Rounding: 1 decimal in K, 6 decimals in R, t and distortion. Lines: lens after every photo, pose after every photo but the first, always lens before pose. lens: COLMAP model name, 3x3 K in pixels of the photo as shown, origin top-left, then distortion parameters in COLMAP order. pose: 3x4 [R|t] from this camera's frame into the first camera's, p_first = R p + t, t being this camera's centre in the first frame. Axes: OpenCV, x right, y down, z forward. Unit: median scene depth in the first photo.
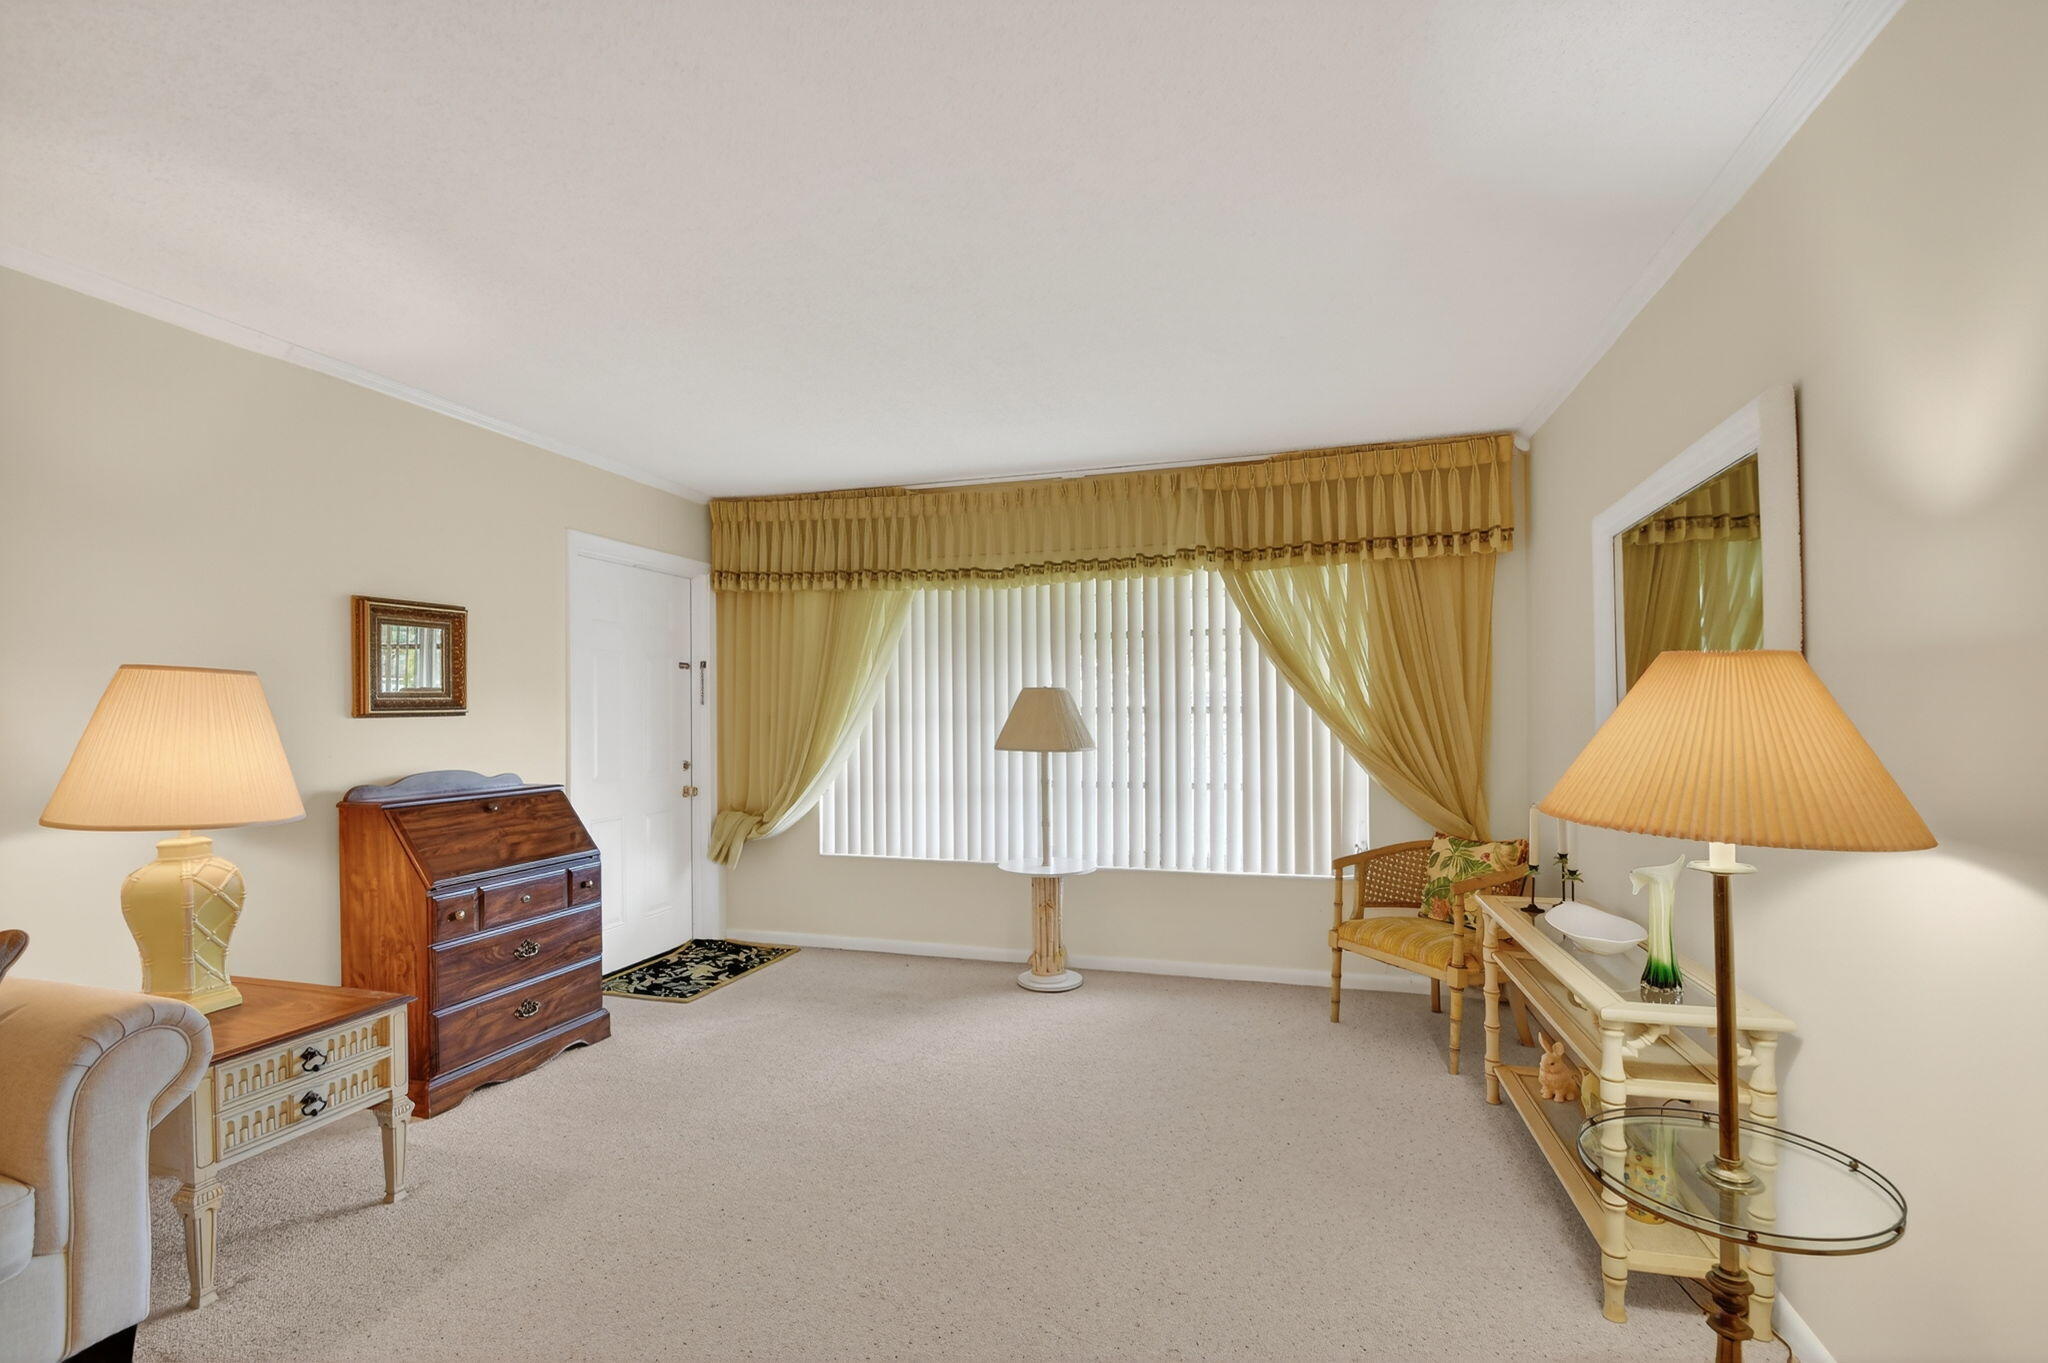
lens RADIAL K [[898.1, 0, 1033.2], [0, 898.1, 709.4], [0, 0, 1]] dist [0.011469, -0.014759]
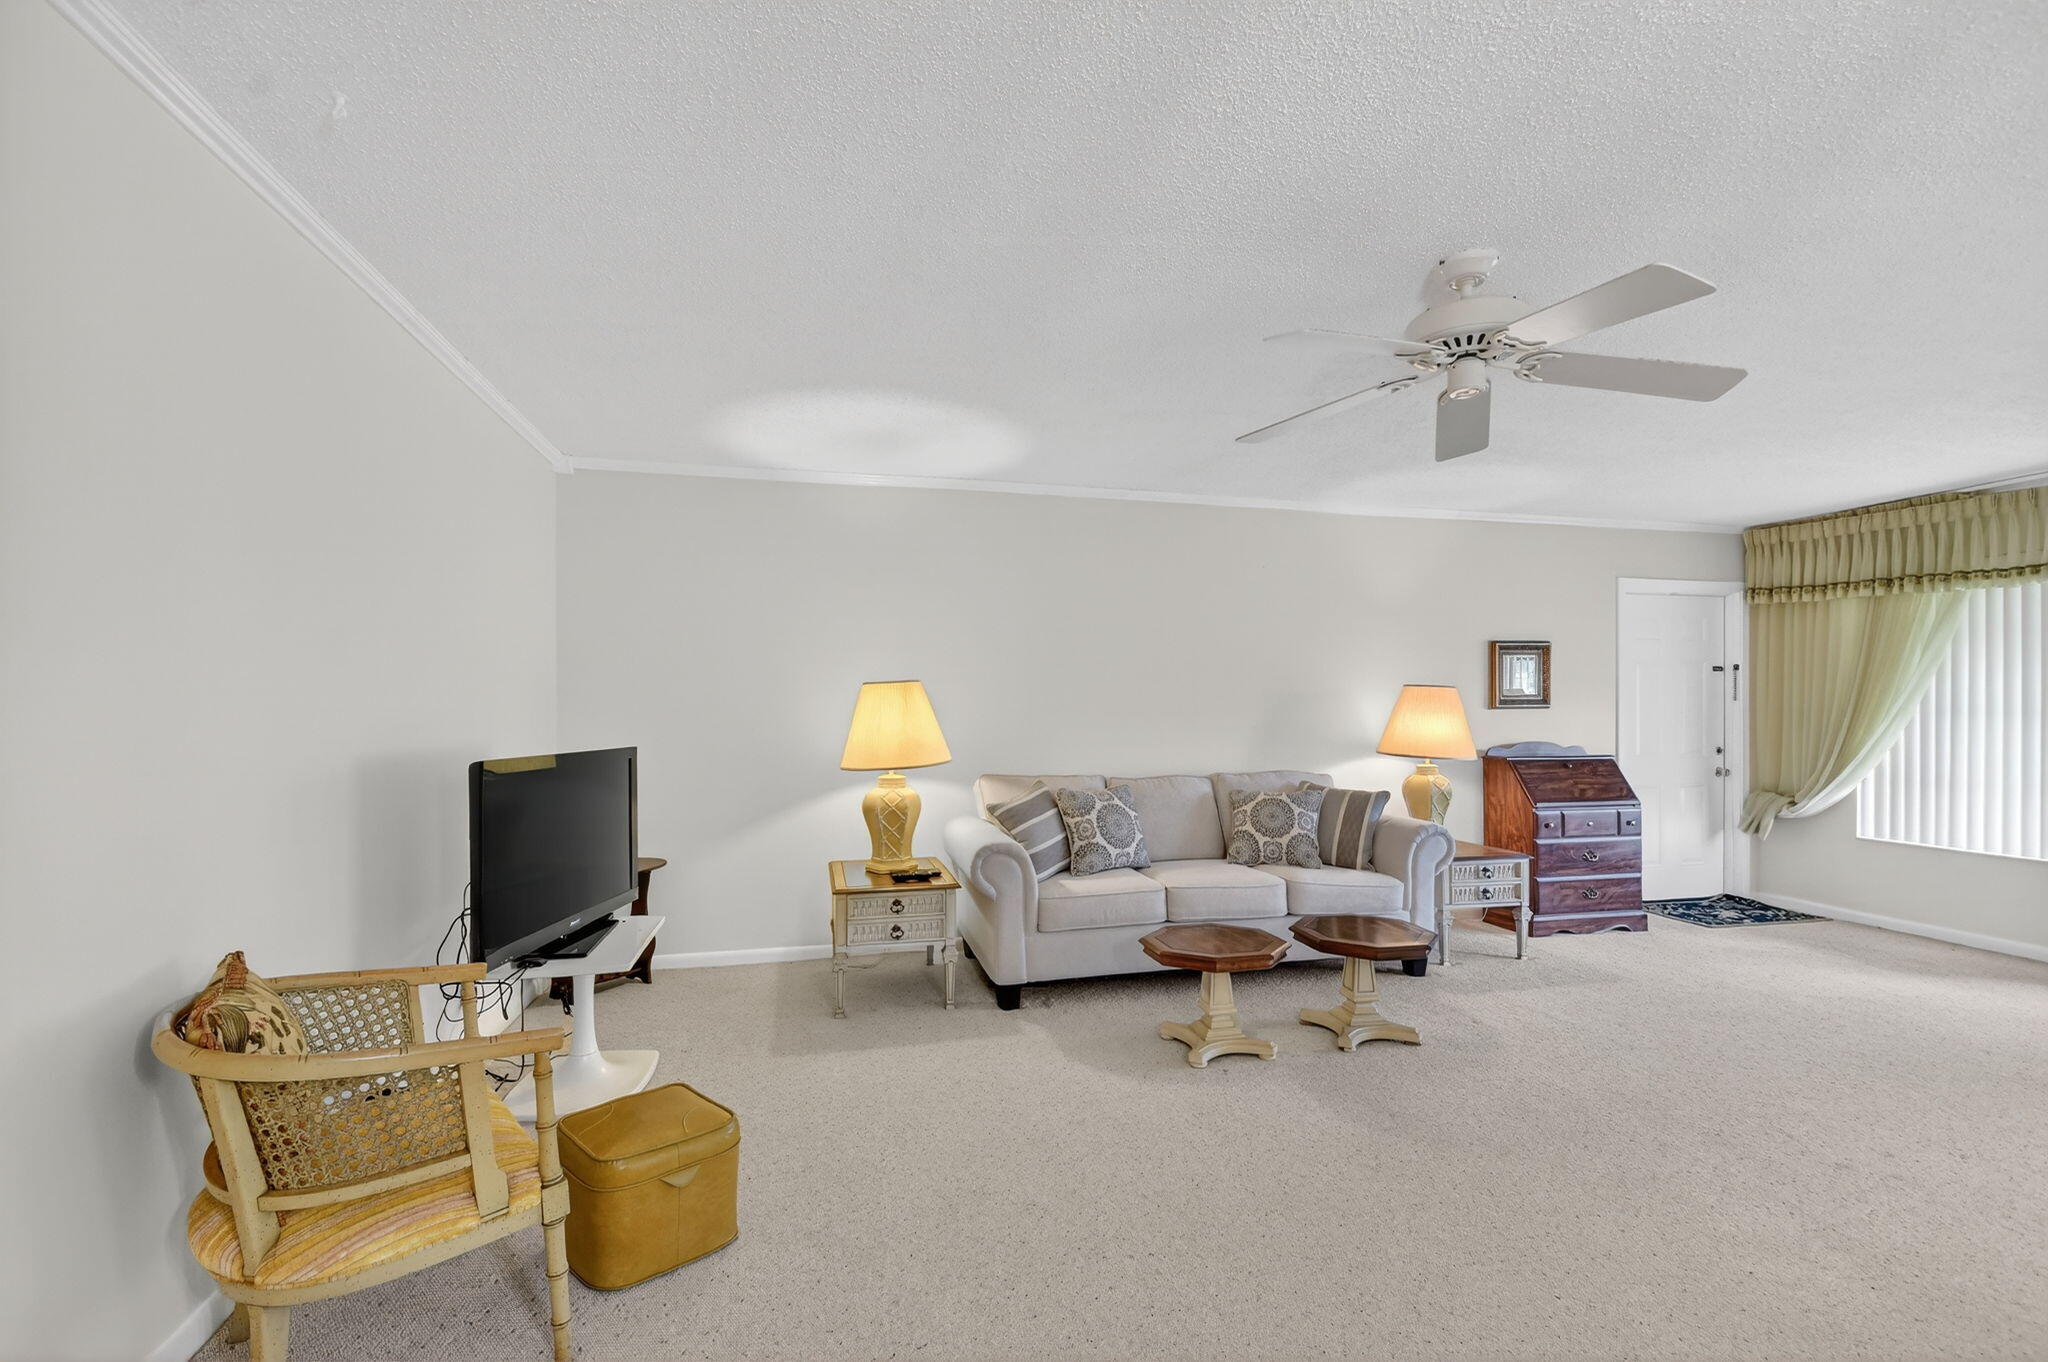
lens RADIAL K [[898.1, 0, 1028.9], [0, 898.1, 707.5], [0, 0, 1]] dist [0.011469, -0.014759]
pose [[0.495069, 0.006303, -0.868831, 0.270252], [-0.001229, 0.999978, 0.006554, -0.003502], [0.868853, -0.002177, 0.495066, -0.536352]]
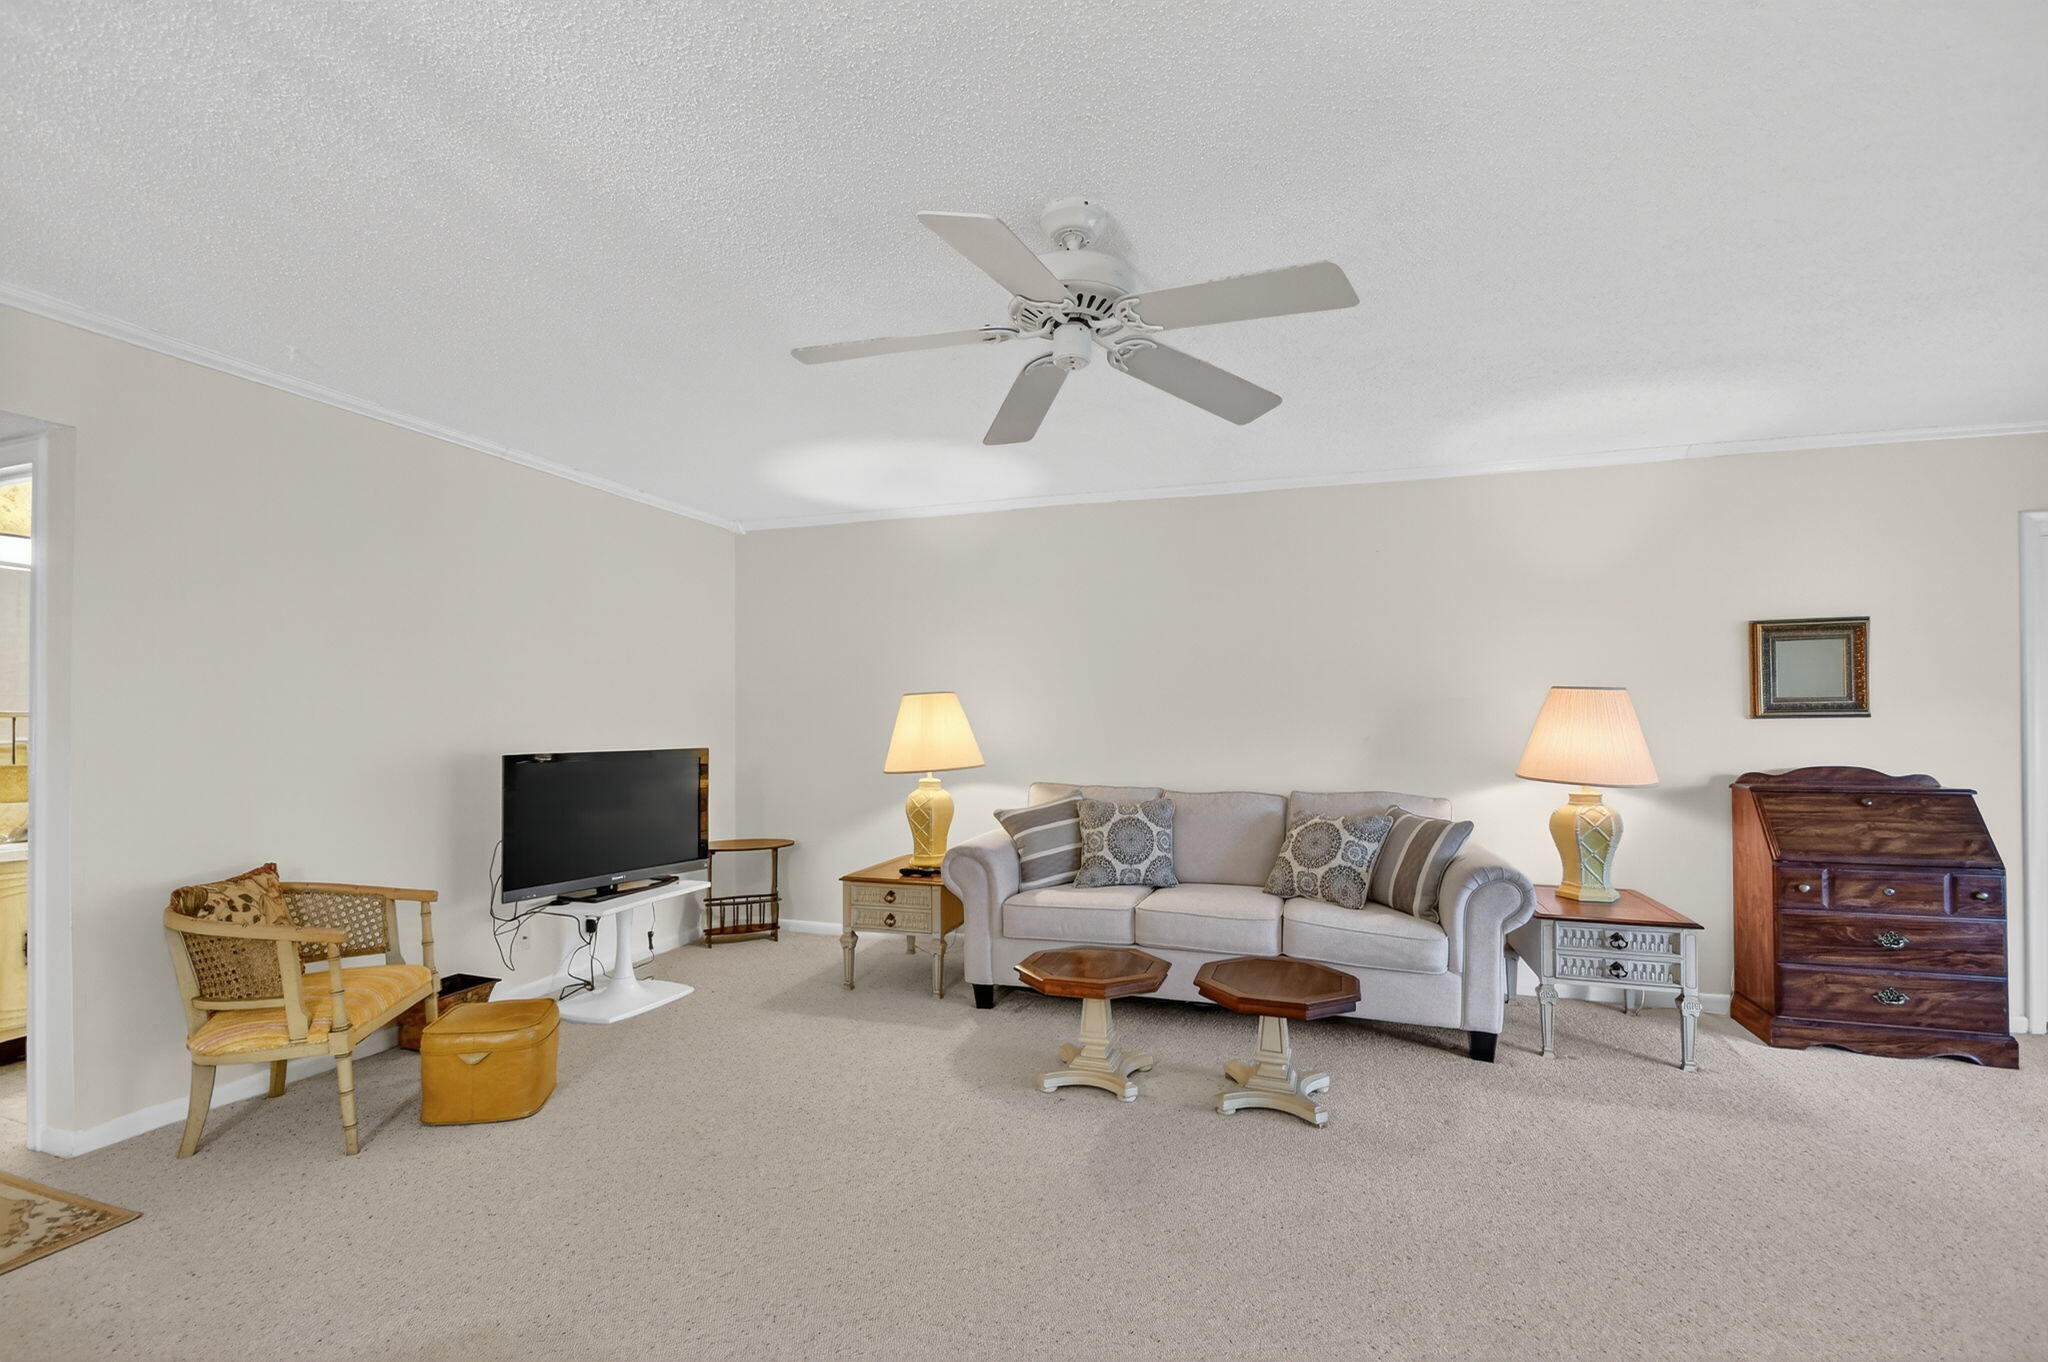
lens RADIAL K [[898.1, 0, 1031.2], [0, 898.1, 705.4], [0, 0, 1]] dist [0.011469, -0.014759]
pose [[-0.032340, -0.007033, -0.999452, 0.429195], [0.003856, 0.999967, -0.007161, -0.002900], [0.999469, -0.004085, -0.032312, 0.027991]]
